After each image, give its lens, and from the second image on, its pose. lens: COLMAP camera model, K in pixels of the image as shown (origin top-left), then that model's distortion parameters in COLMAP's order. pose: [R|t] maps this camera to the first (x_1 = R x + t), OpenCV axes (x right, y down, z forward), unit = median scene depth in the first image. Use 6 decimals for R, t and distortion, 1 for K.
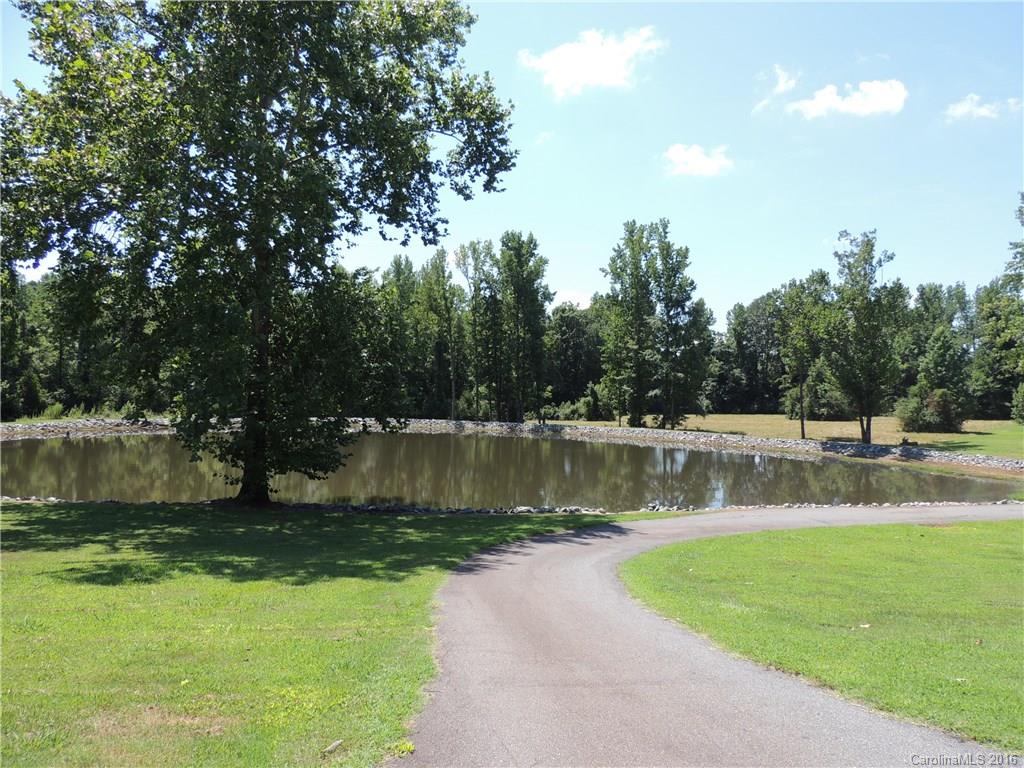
lens RADIAL K [[709.9, 0, 506.3], [0, 709.9, 382.7], [0, 0, 1]] dist [-0.018829, -0.001478]
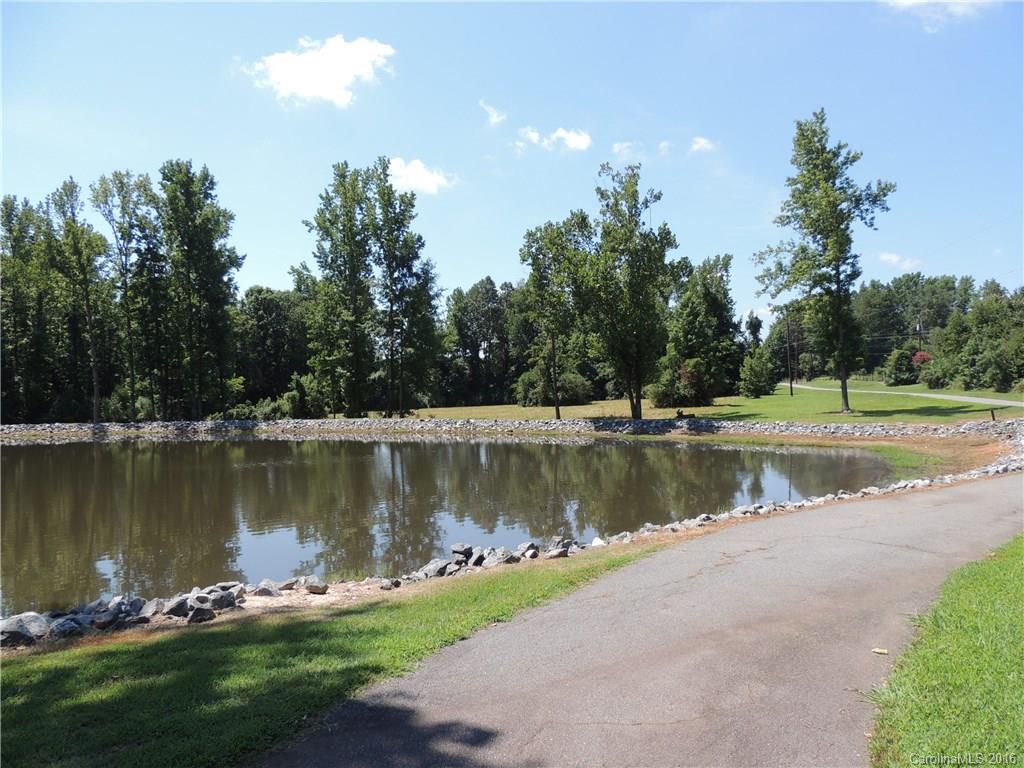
lens RADIAL K [[709.9, 0, 508.3], [0, 709.9, 380.3], [0, 0, 1]] dist [-0.018829, -0.001478]
pose [[0.917917, -0.026172, 0.395908, 0.027307], [0.031527, 0.999478, -0.007025, 0.028276], [-0.395517, 0.018930, 0.918263, 0.201982]]
